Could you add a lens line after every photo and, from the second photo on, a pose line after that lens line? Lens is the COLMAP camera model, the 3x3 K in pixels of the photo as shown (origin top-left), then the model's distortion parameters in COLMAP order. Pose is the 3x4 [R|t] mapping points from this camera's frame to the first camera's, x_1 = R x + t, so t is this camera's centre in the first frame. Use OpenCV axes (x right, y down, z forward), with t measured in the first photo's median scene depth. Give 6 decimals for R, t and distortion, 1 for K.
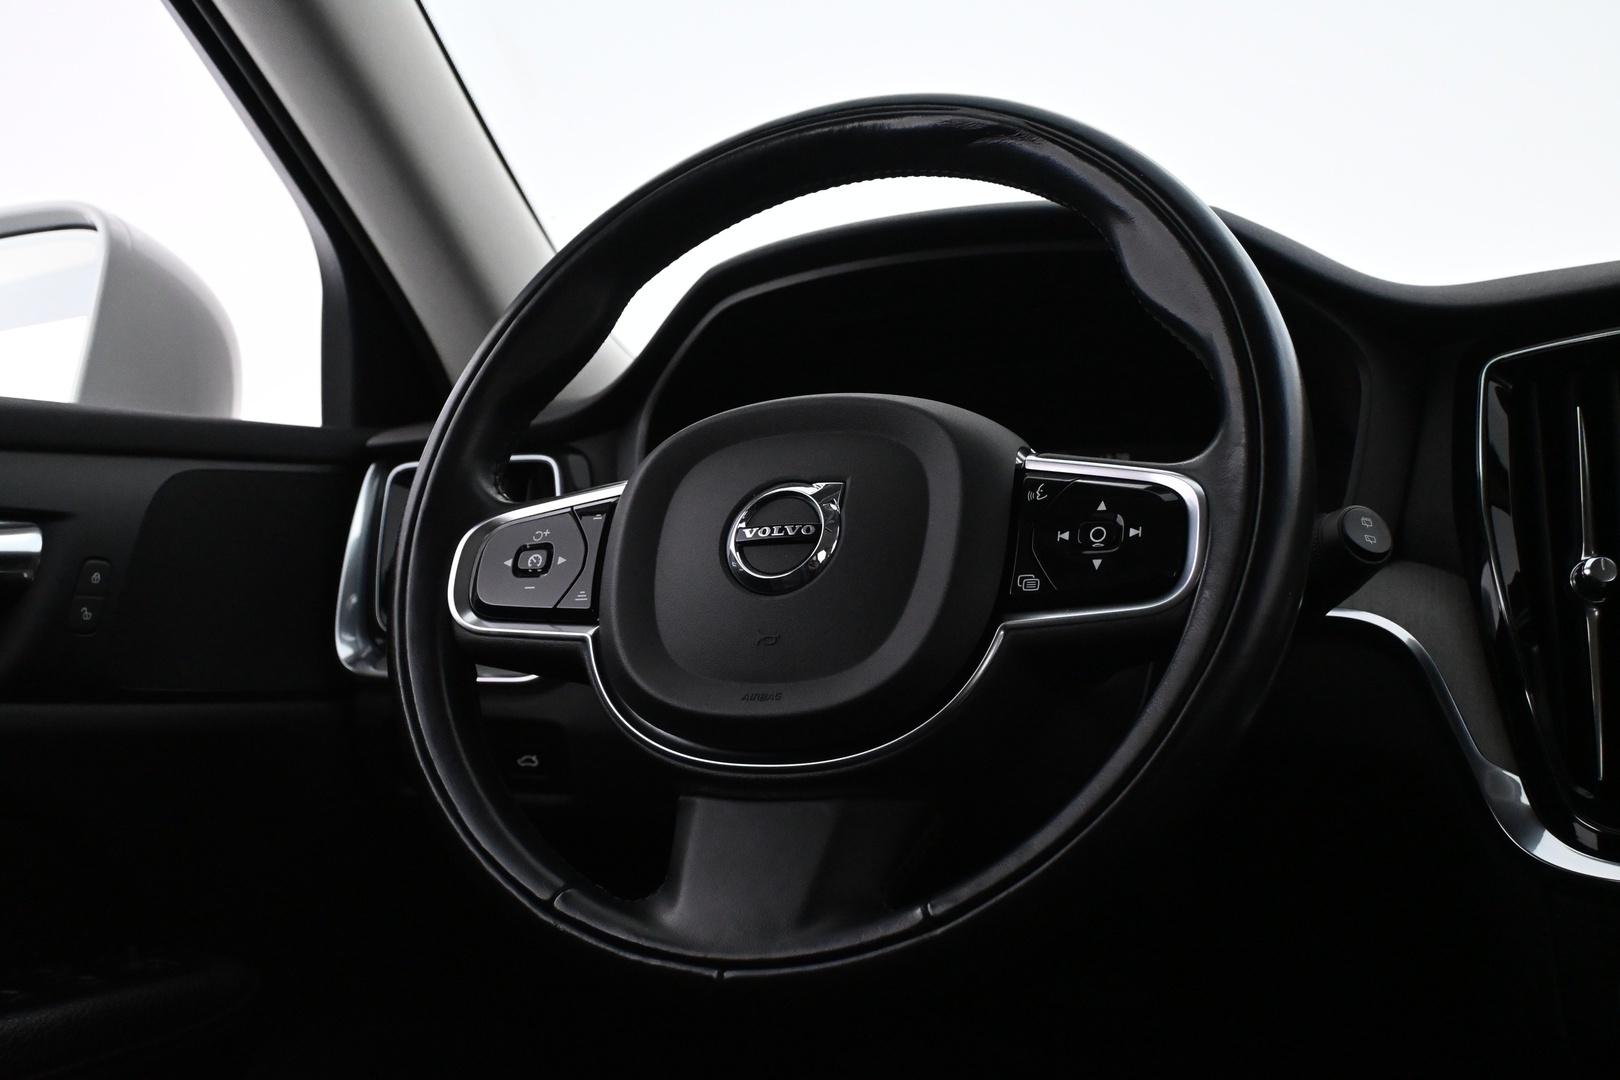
lens RADIAL K [[1931.3, 0, 812.2], [0, 1931.3, 504.3], [0, 0, 1]] dist [0.009252, 0.033224]
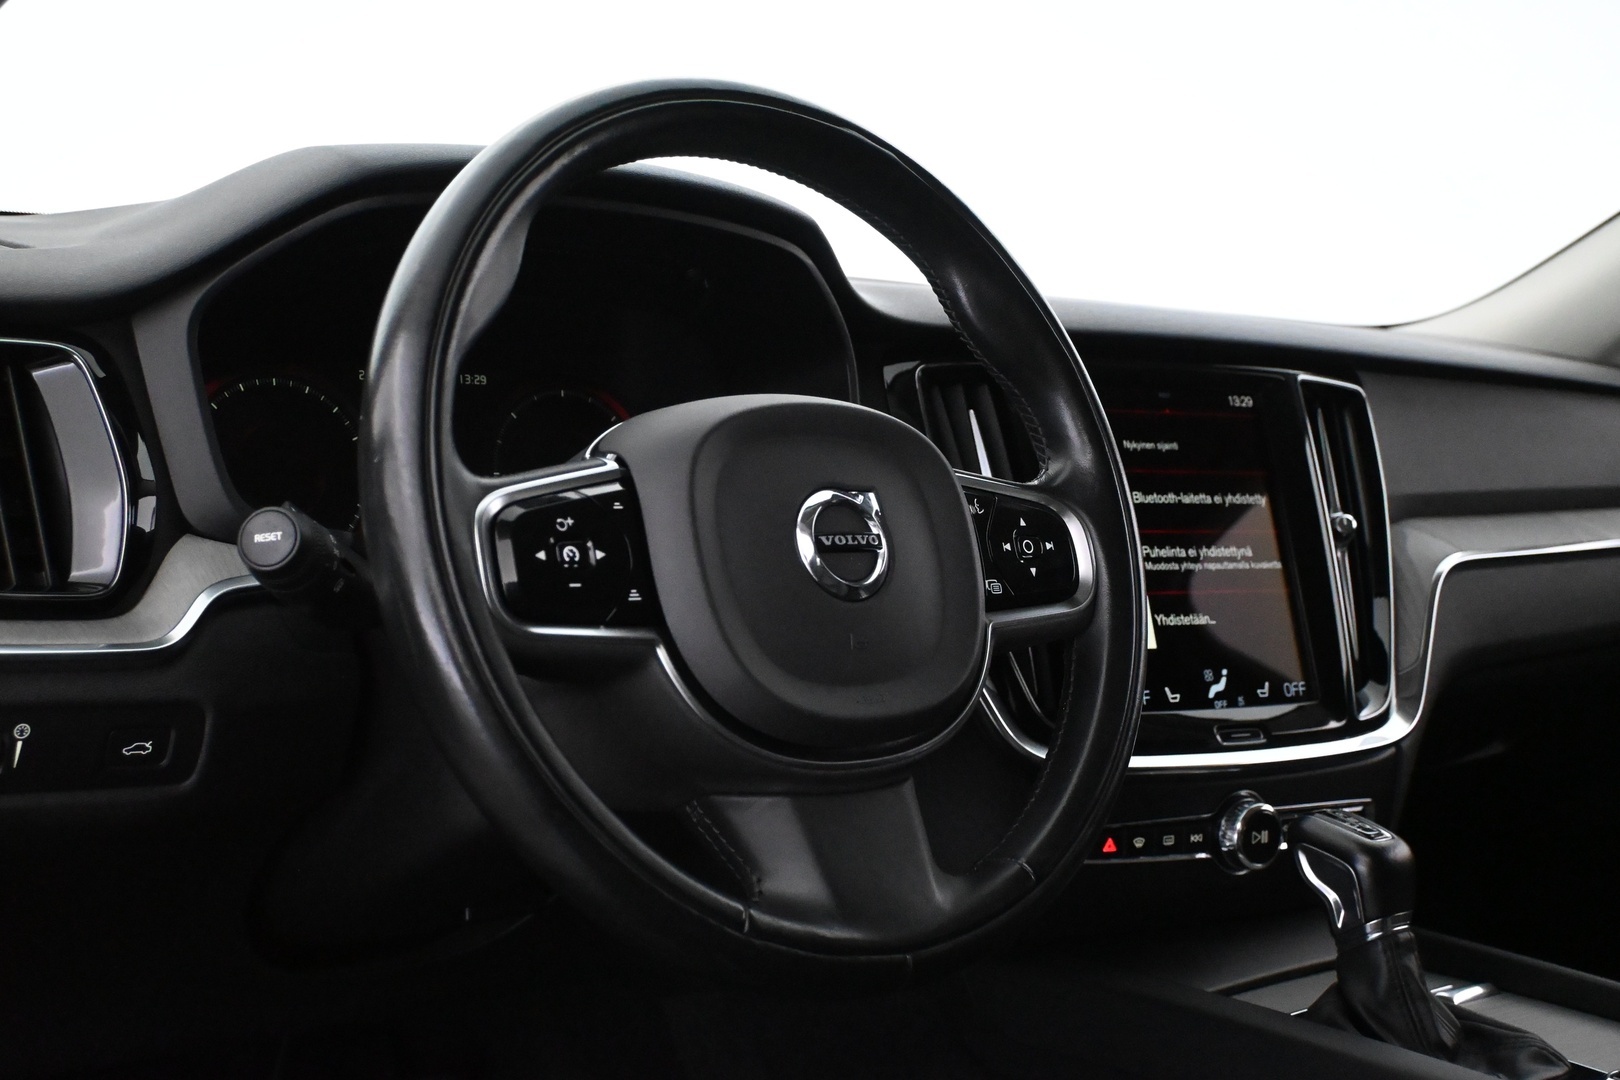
lens RADIAL K [[2061.5, 0, 810.0], [0, 2061.5, 540.0], [0, 0, 1]] dist [0.009485, 0.008984]
pose [[0.415136, -0.026350, 0.909378, -0.988352], [-0.128480, 0.987864, 0.087276, -0.076356], [-0.900641, -0.153068, 0.406713, 0.533372]]
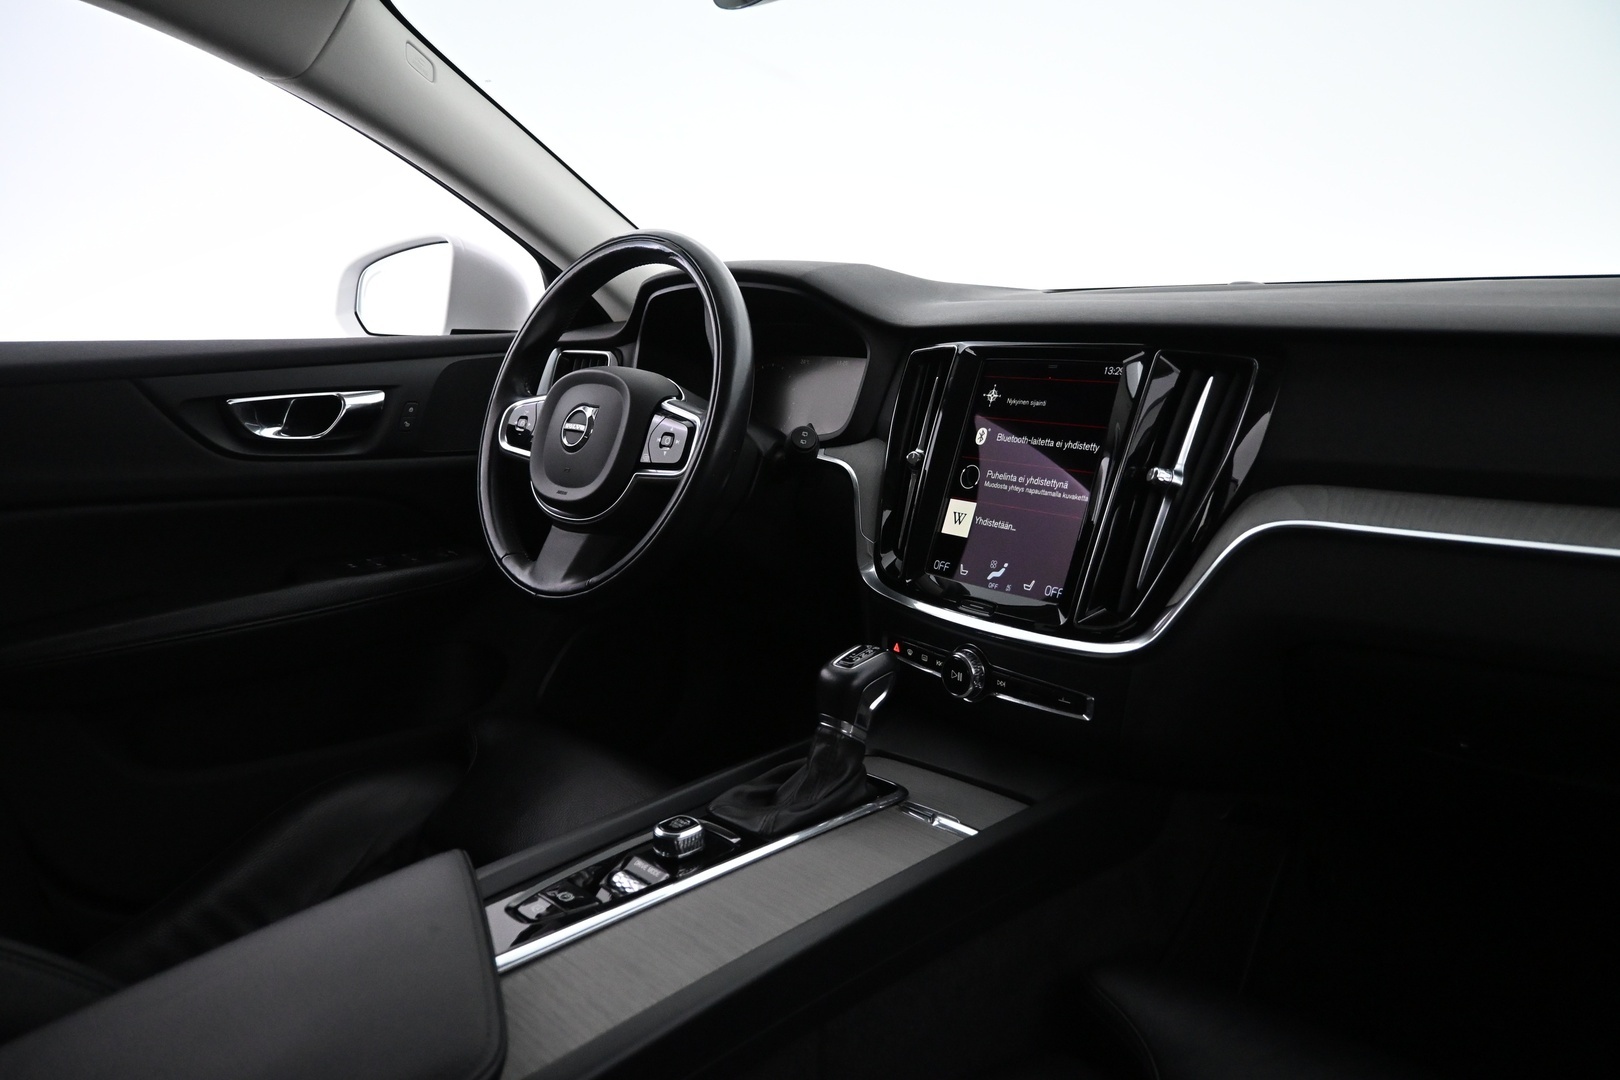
lens RADIAL K [[1076.4, 0, 810.0], [0, 1076.4, 540.0], [0, 0, 1]] dist [-0.000156, -0.046510]
pose [[0.949458, 0.088476, -0.301167, 0.671575], [-0.004494, 0.963187, 0.268794, -0.210577], [0.313862, -0.253855, 0.914903, -0.217768]]
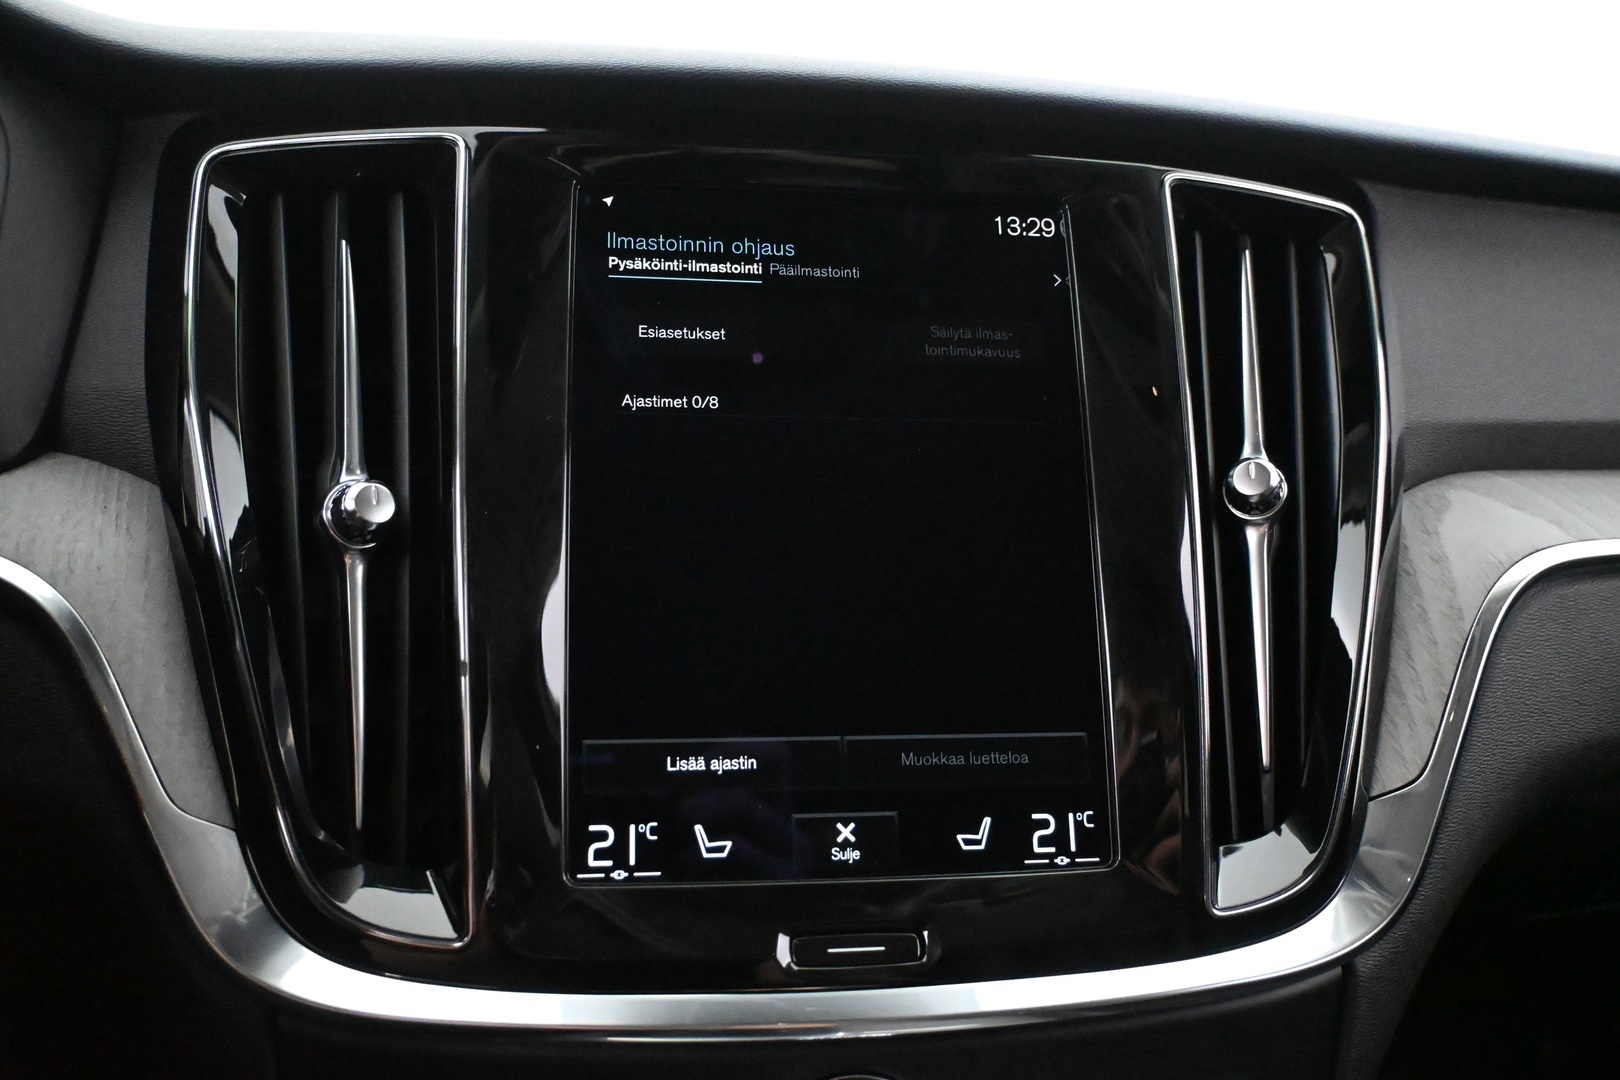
lens RADIAL K [[1372.5, 0, 810.0], [0, 1372.5, 540.0], [0, 0, 1]] dist [-0.005777, 0.001212]
pose [[0.727756, -0.032286, 0.685076, 0.194942], [-0.102972, 0.982425, 0.155687, -0.041034], [-0.678062, -0.183846, 0.711641, 0.560471]]
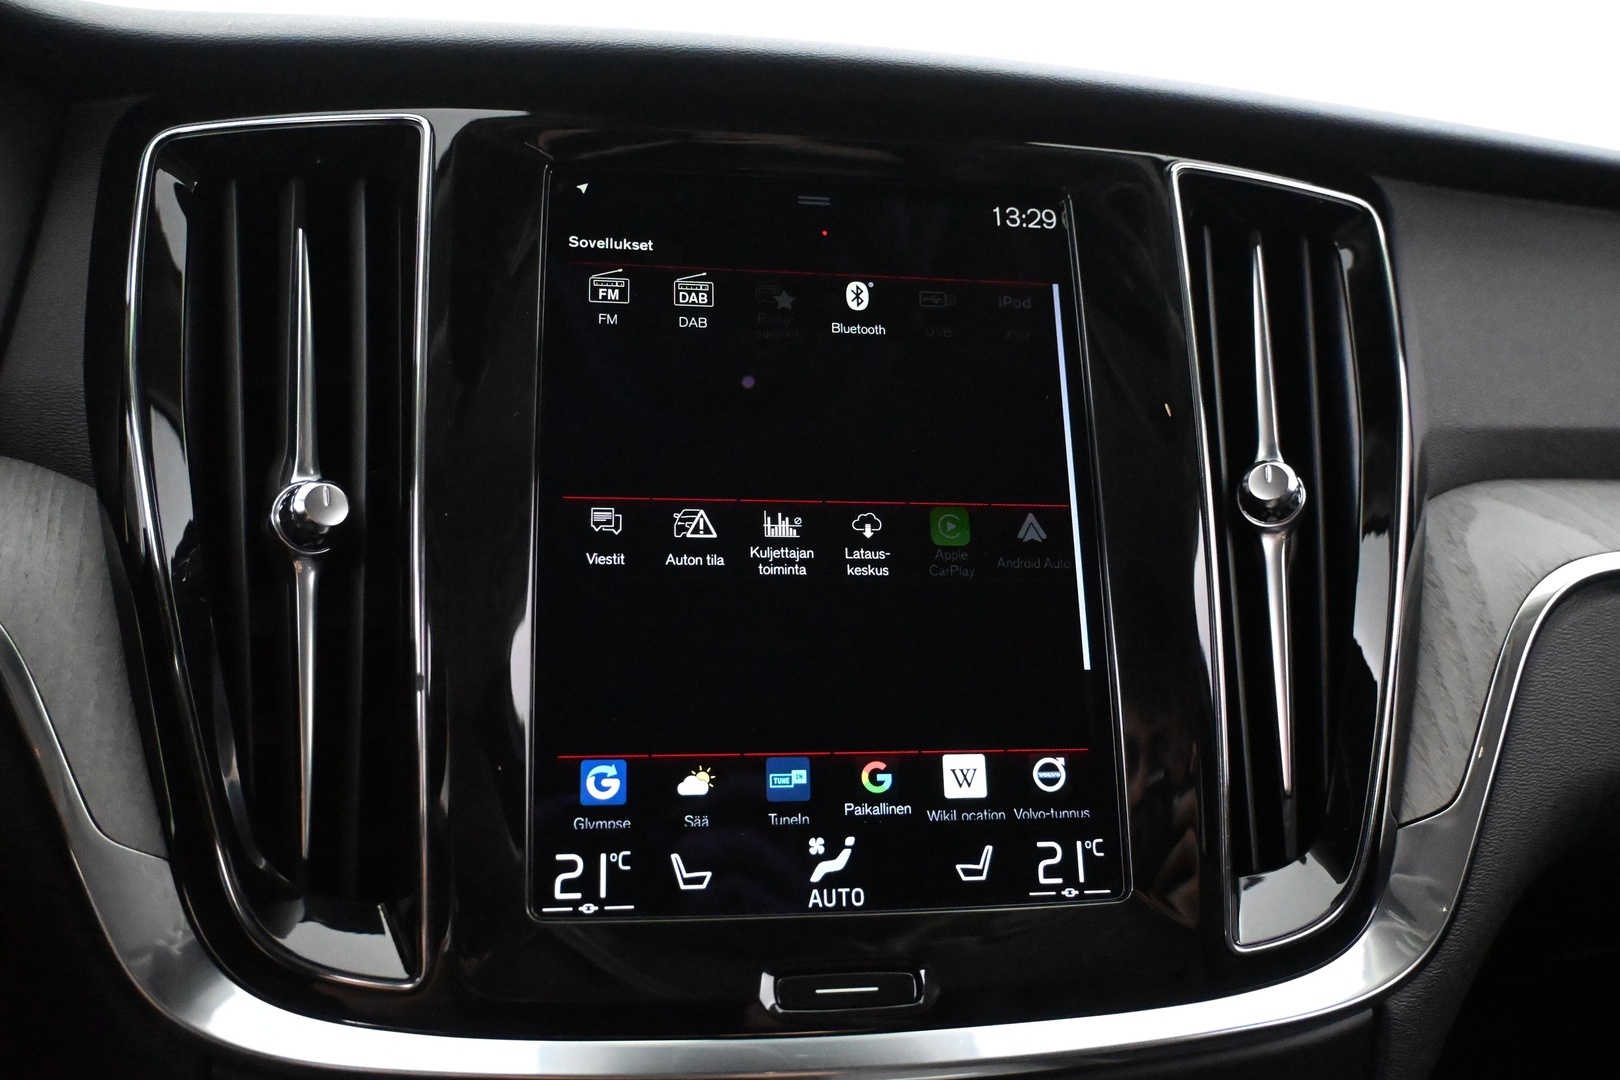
lens RADIAL K [[1367.0, 0, 810.0], [0, 1367.0, 540.0], [0, 0, 1]] dist [-0.003832, -0.002447]
pose [[0.725183, -0.010986, 0.688469, 0.220571], [-0.102396, 0.987034, 0.123607, -0.023721], [-0.680900, -0.160134, 0.714655, 0.581412]]
